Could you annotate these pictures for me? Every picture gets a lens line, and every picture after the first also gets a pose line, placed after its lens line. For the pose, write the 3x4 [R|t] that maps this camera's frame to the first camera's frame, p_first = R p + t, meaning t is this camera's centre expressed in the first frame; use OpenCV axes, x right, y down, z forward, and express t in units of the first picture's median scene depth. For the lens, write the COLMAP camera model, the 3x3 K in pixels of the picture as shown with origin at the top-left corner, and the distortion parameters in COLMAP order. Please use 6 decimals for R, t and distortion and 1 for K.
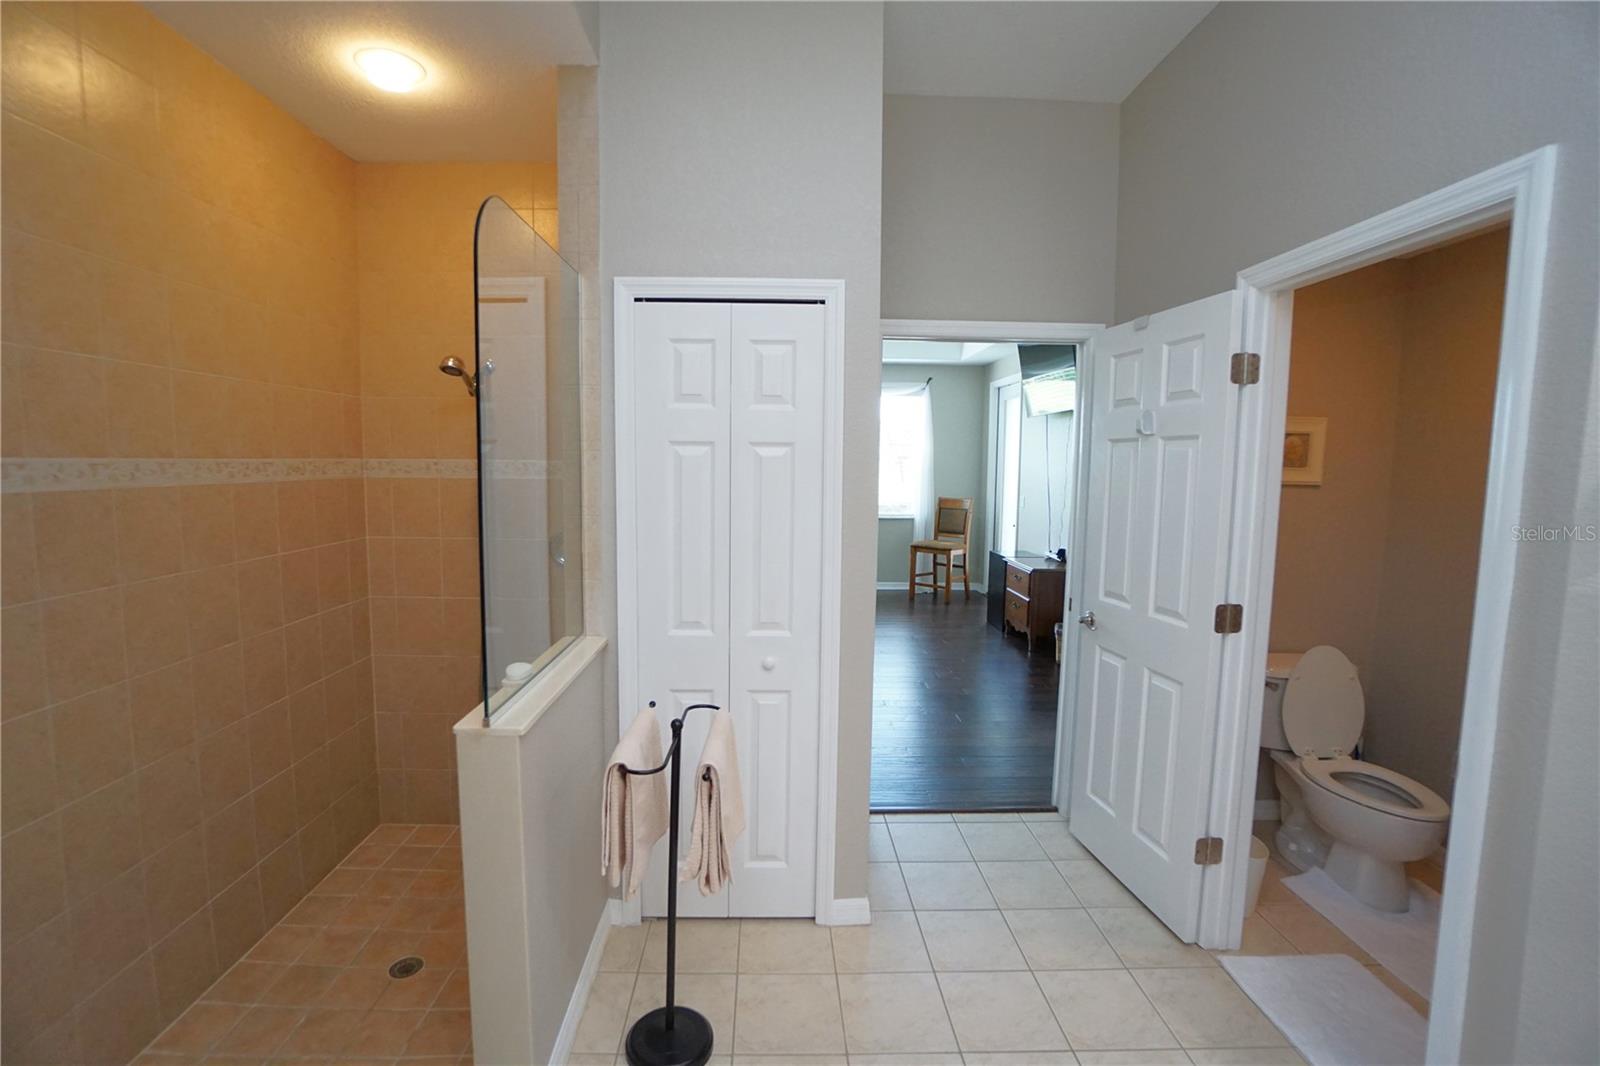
lens RADIAL K [[705.5, 0, 777.3], [0, 705.5, 522.5], [0, 0, 1]] dist [-0.069017, 0.023592]
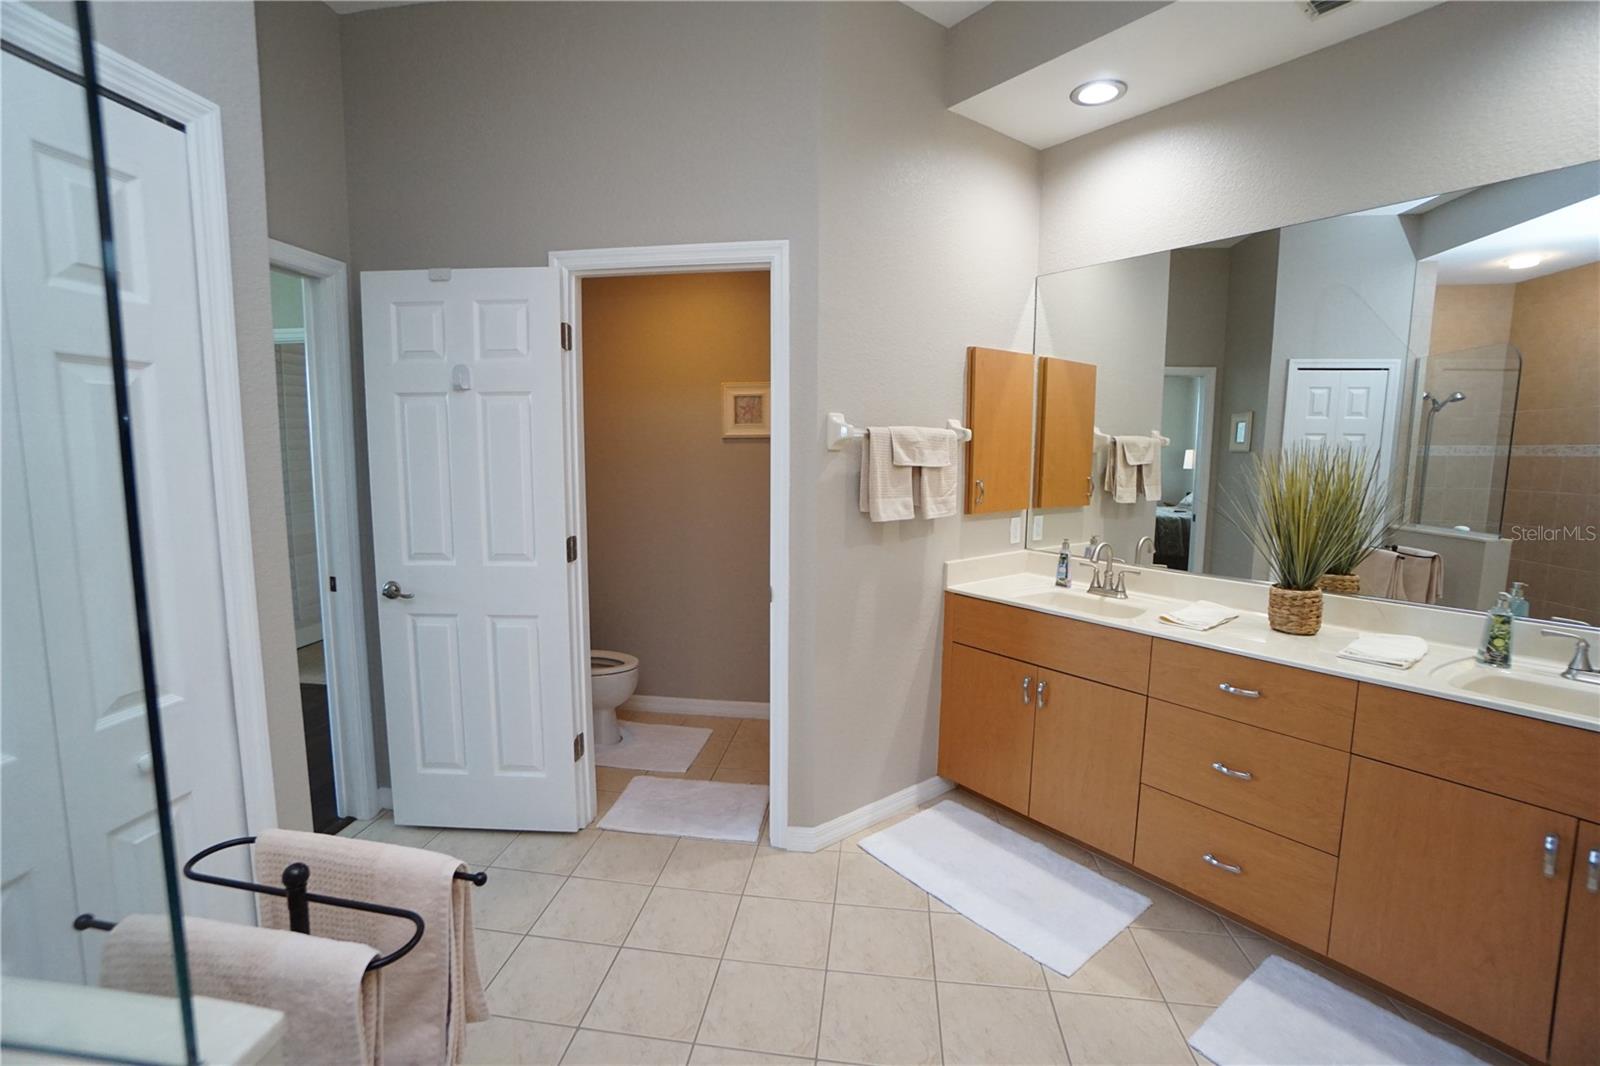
lens RADIAL K [[705.5, 0, 777.3], [0, 705.5, 522.5], [0, 0, 1]] dist [-0.069017, 0.023592]
pose [[0.153022, -0.115629, 0.981435, -0.457548], [0.085129, 0.990982, 0.103481, 0.000341], [-0.984549, 0.067713, 0.161485, 0.441468]]
